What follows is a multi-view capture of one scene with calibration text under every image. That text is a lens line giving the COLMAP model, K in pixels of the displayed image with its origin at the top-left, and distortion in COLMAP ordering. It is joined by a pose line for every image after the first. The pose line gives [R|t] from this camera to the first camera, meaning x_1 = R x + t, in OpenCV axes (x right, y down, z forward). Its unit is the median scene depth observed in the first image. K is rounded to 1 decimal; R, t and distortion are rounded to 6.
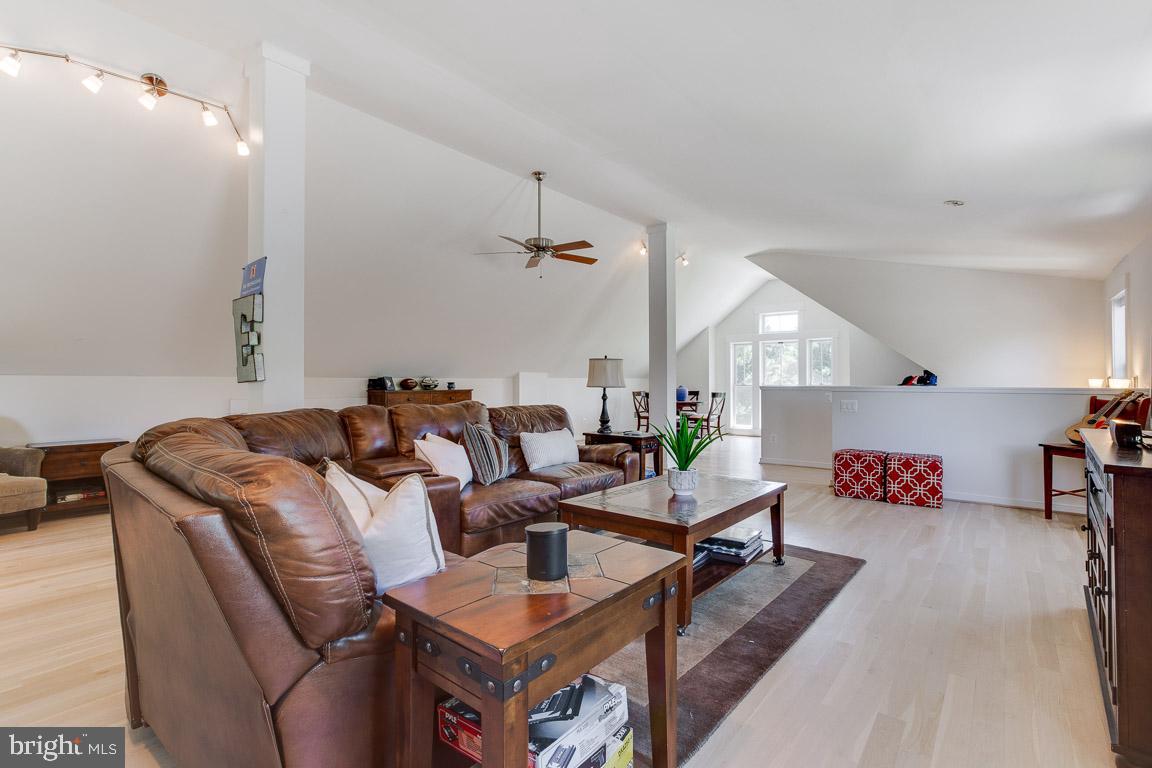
lens RADIAL K [[528.2, 0, 571.4], [0, 528.2, 378.8], [0, 0, 1]] dist [-0.022873, 0.003369]
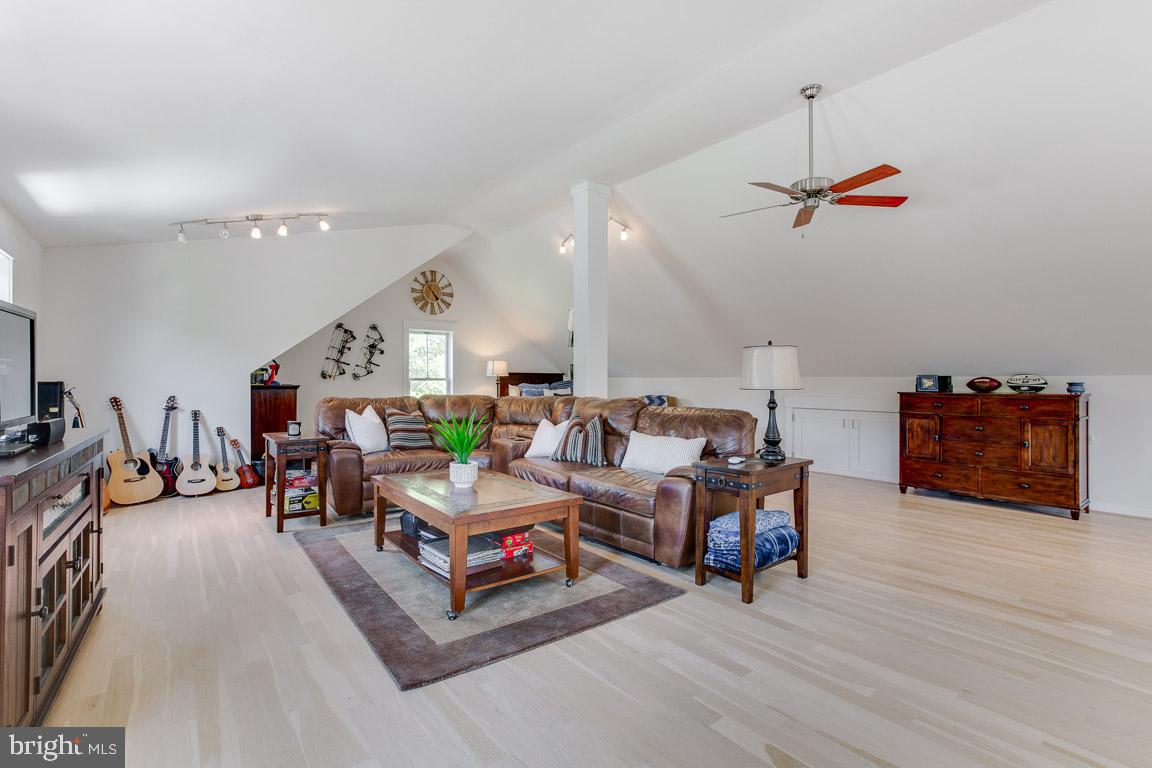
lens RADIAL K [[528.2, 0, 578.9], [0, 528.2, 382.0], [0, 0, 1]] dist [-0.022873, 0.003369]
pose [[-0.208074, -0.000804, -0.978113, 0.747952], [0.004928, 0.999986, -0.001870, 0.007003], [0.978101, -0.005209, -0.208067, 0.901916]]
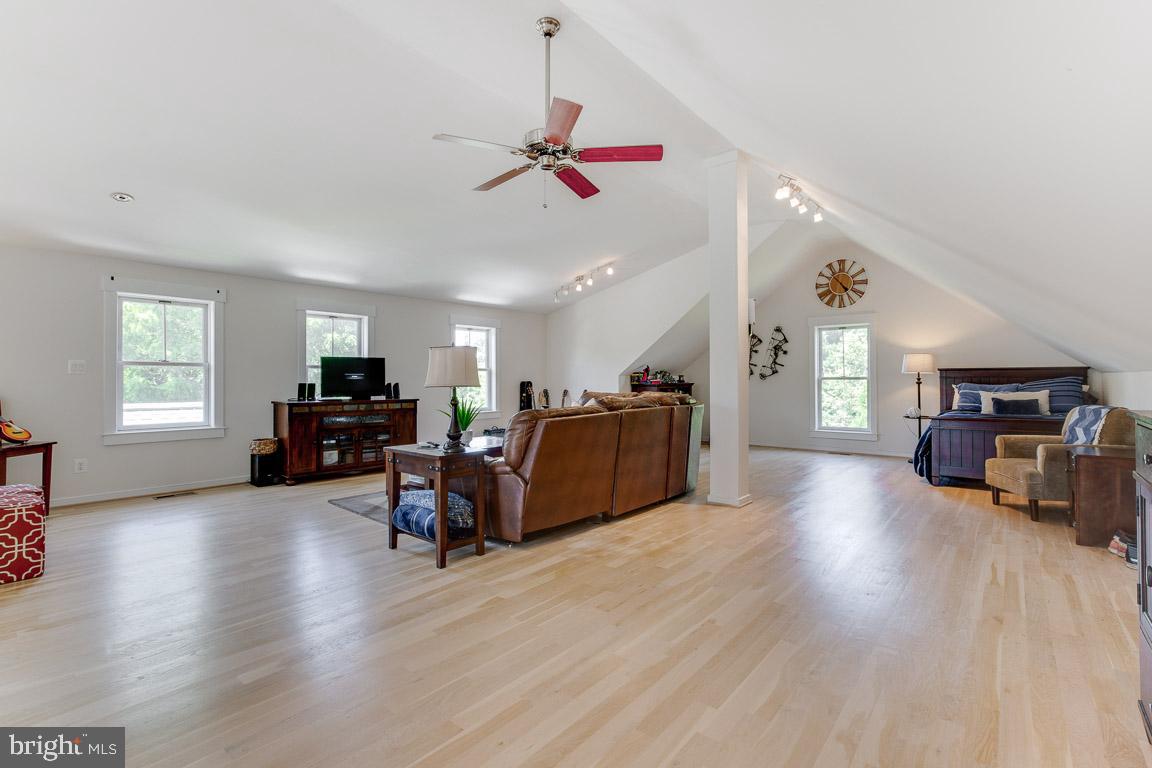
lens RADIAL K [[528.2, 0, 581.1], [0, 528.2, 381.9], [0, 0, 1]] dist [-0.022873, 0.003369]
pose [[-0.999916, 0.000812, -0.012905, -0.104964], [0.000887, 0.999983, -0.005838, 0.012219], [0.012900, -0.005849, -0.999900, 1.704507]]
